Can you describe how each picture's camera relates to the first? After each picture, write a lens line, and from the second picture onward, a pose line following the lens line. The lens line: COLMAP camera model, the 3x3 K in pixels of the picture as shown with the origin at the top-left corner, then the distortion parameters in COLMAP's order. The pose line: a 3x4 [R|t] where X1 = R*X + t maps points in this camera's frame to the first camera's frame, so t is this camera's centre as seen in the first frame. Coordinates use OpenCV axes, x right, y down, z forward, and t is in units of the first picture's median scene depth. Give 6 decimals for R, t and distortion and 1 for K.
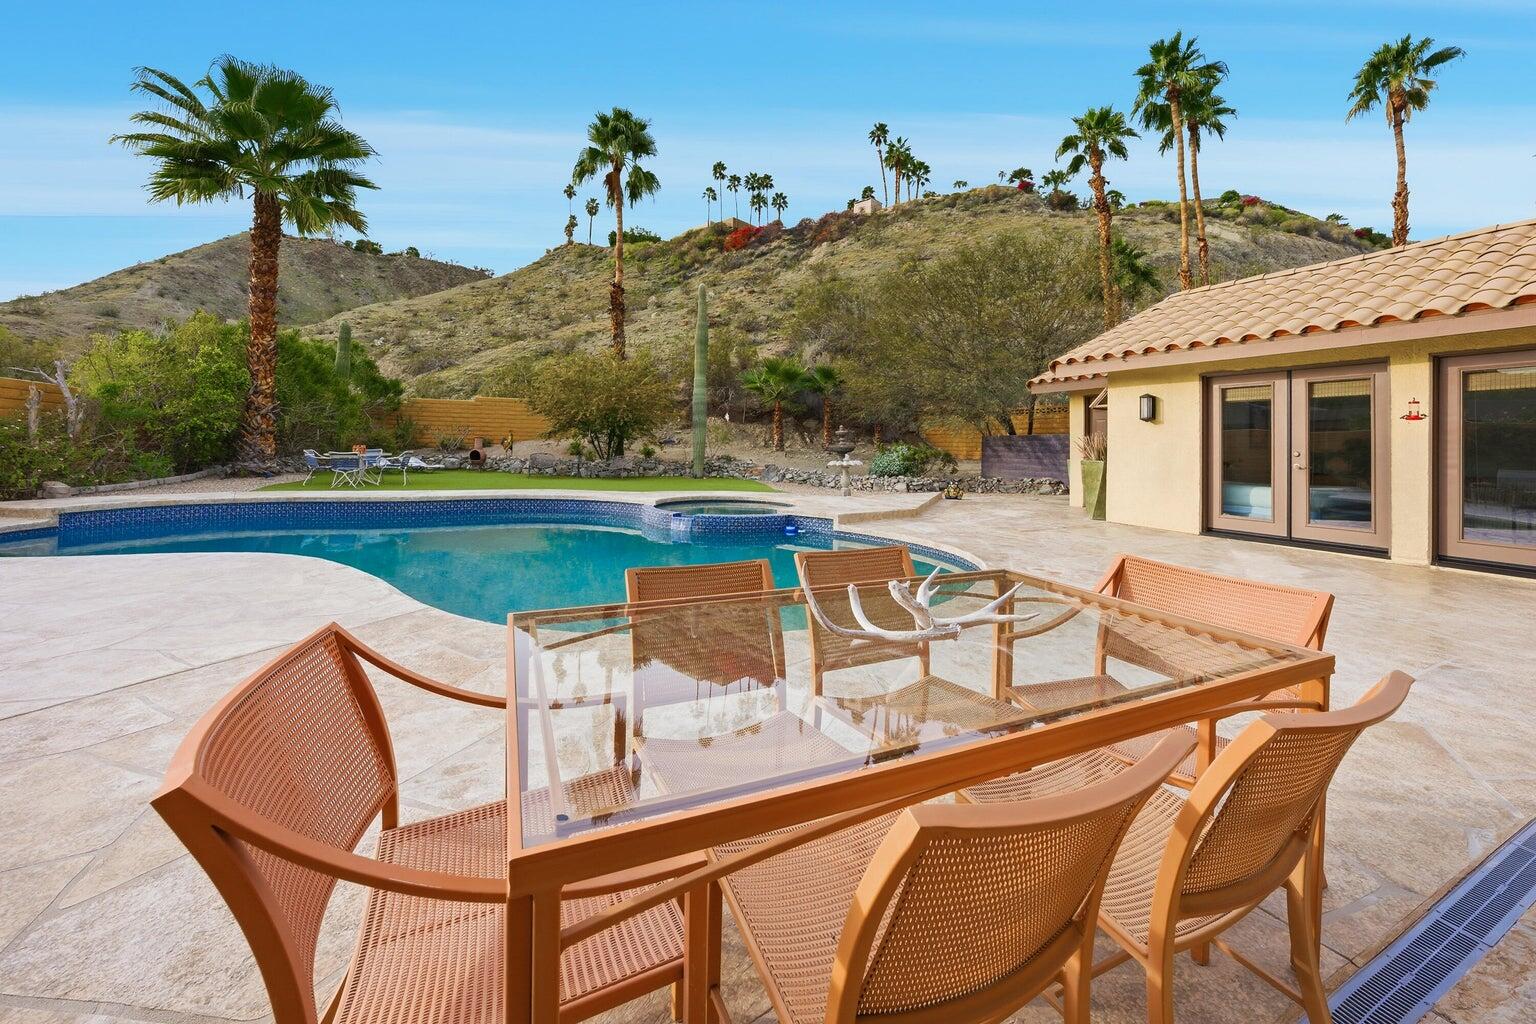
lens RADIAL K [[589.7, 0, 765.5], [0, 589.7, 445.2], [0, 0, 1]] dist [-0.036496, 0.009835]
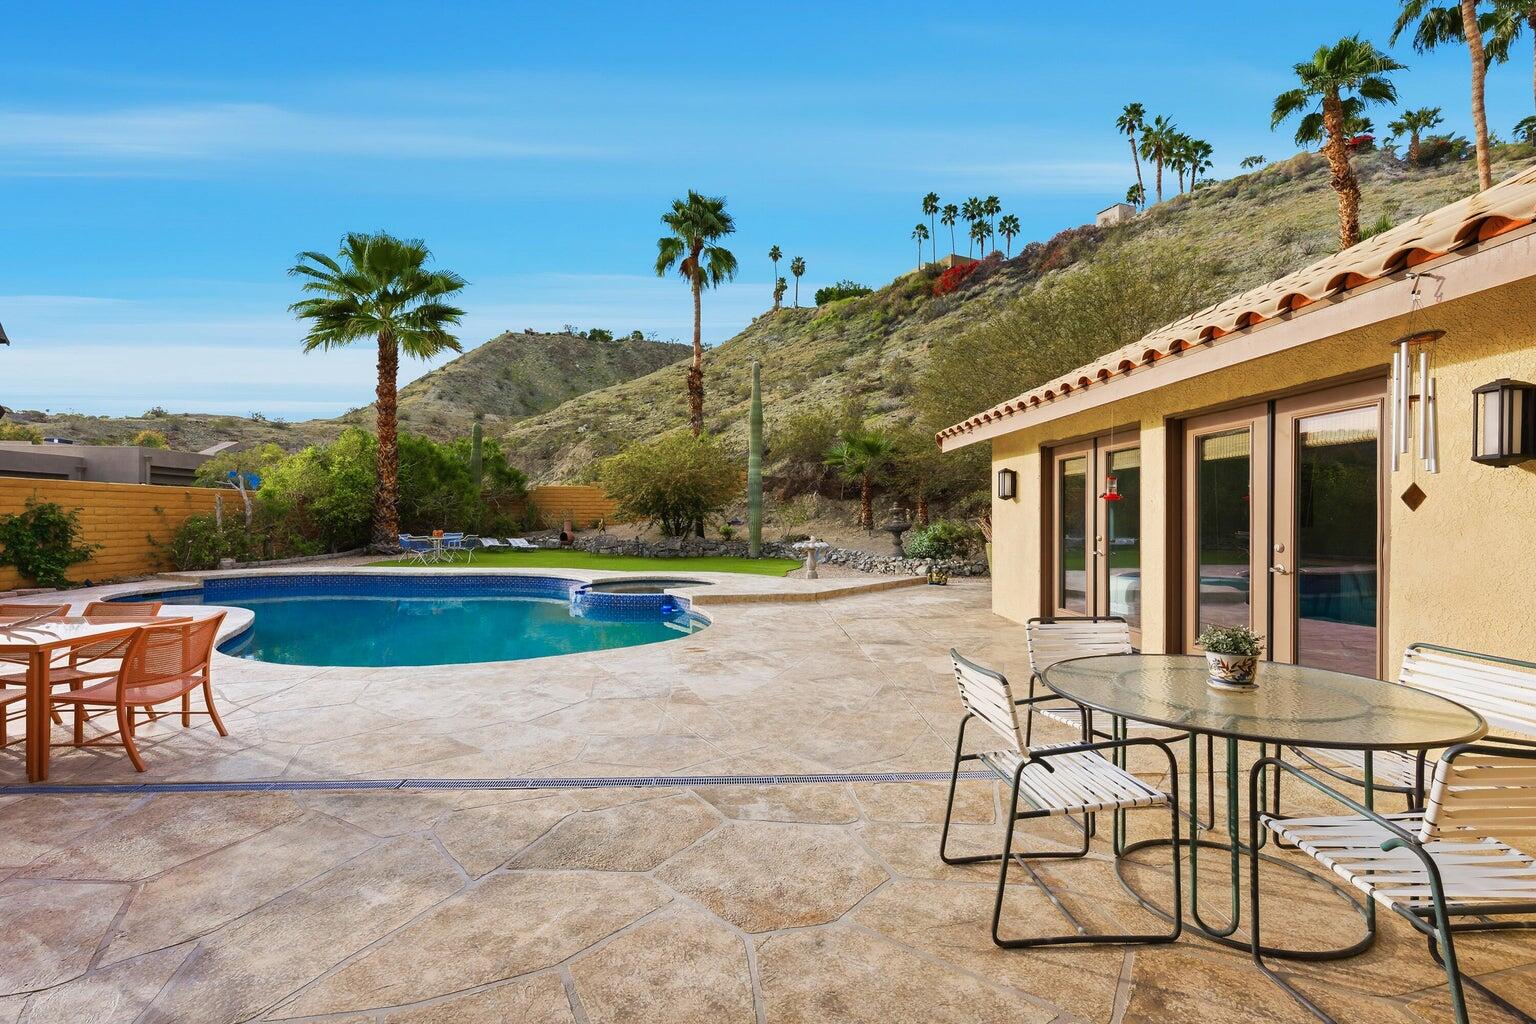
lens RADIAL K [[664.6, 0, 758.5], [0, 664.6, 519.5], [0, 0, 1]] dist [-0.009574, 0.005230]
pose [[0.925795, -0.013809, -0.377773, 0.088214], [0.013193, 0.999904, -0.004220, -0.001416], [0.377795, -0.001077, 0.925889, -0.008520]]
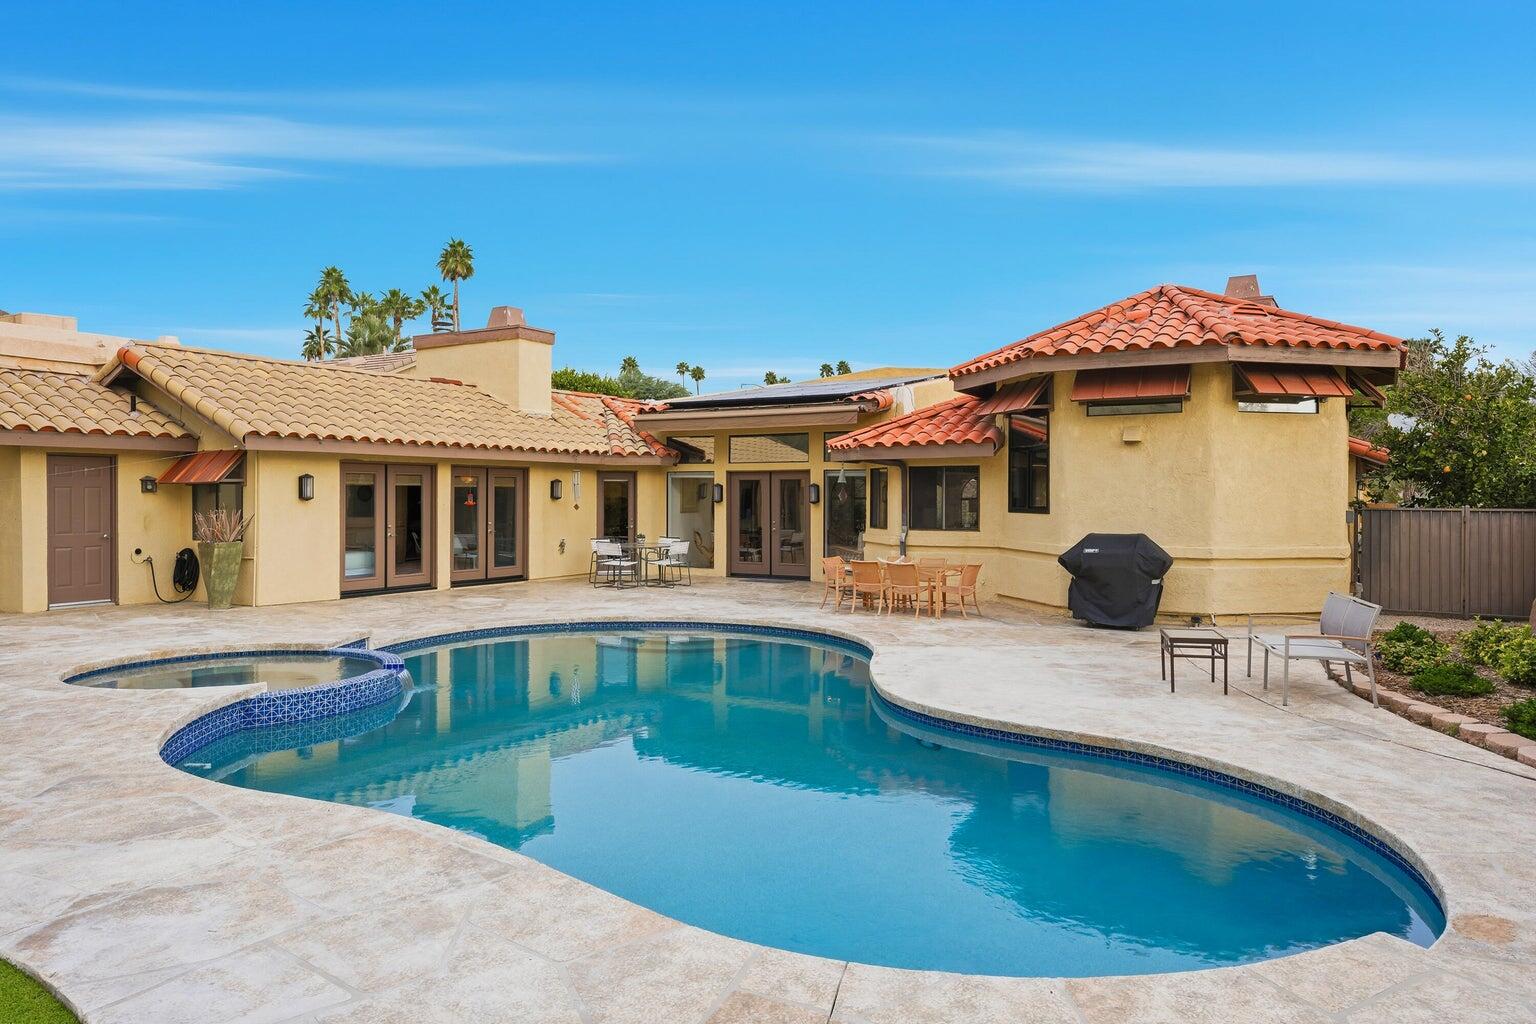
lens RADIAL K [[988.7, 0, 772.1], [0, 988.7, 495.9], [0, 0, 1]] dist [0.030314, -0.002786]
pose [[-0.567036, -0.019621, 0.823459, -0.165255], [-0.015147, 0.999796, 0.013392, -0.010991], [-0.823553, -0.004879, -0.567218, 0.168847]]
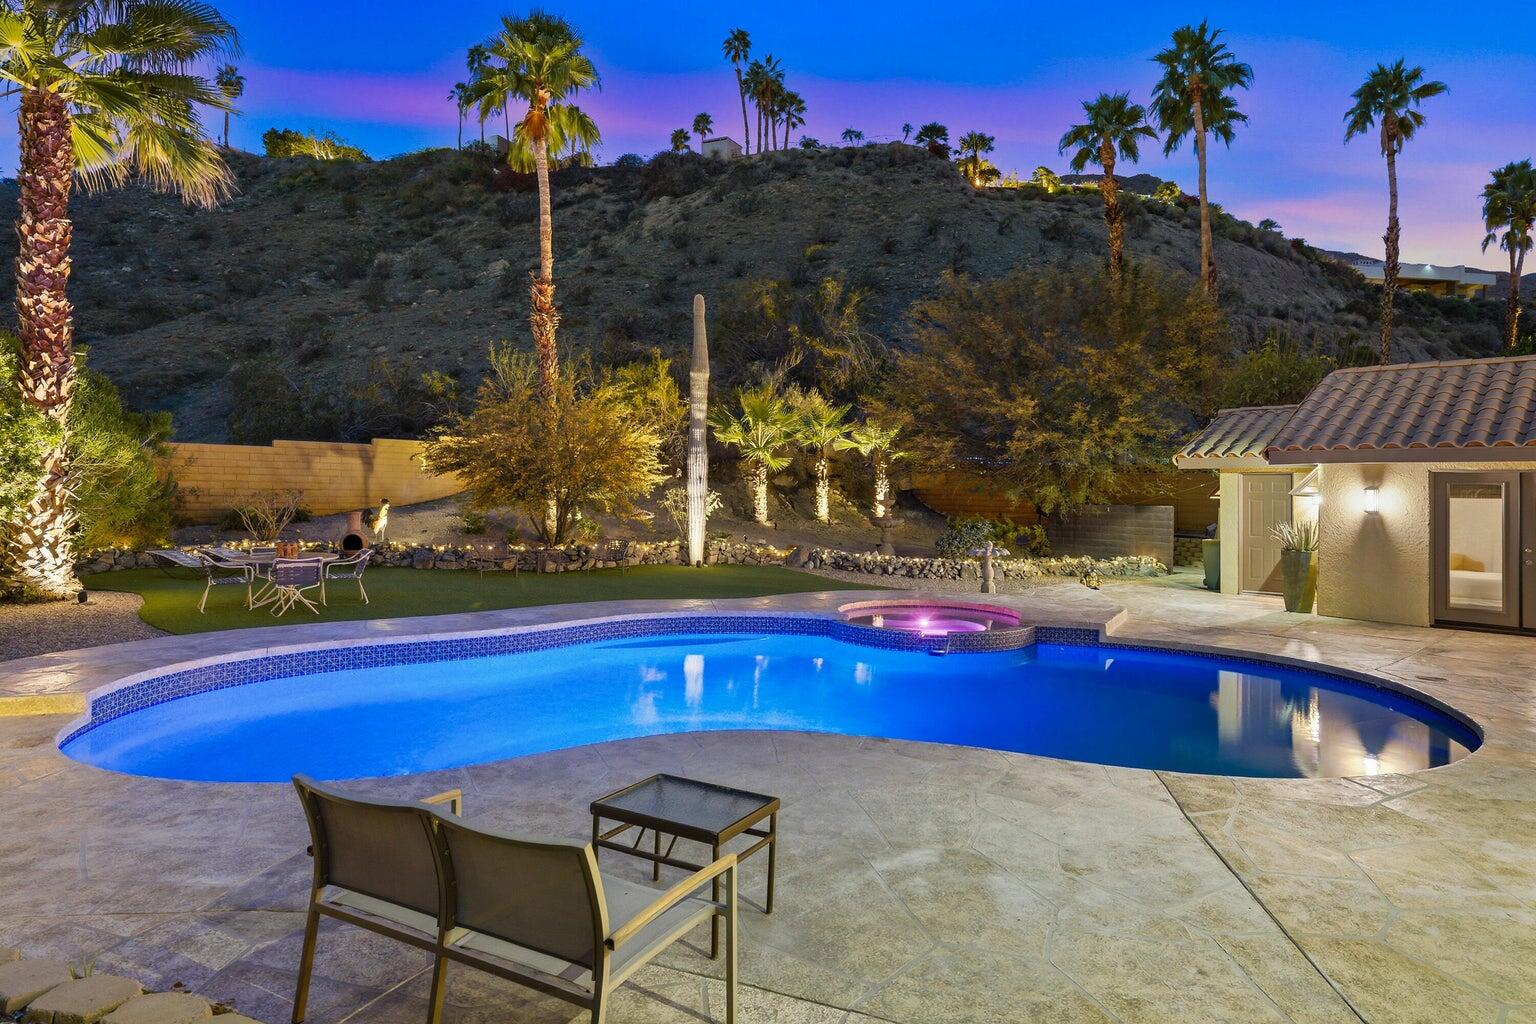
lens RADIAL K [[885.8, 0, 809.4], [0, 885.8, 468.1], [0, 0, 1]] dist [0.014319, 0.001665]
pose [[0.945749, 0.005383, 0.324853, -0.092920], [0.002676, 0.999700, -0.024354, -0.010289], [-0.324887, 0.023902, 0.945451, -0.015375]]
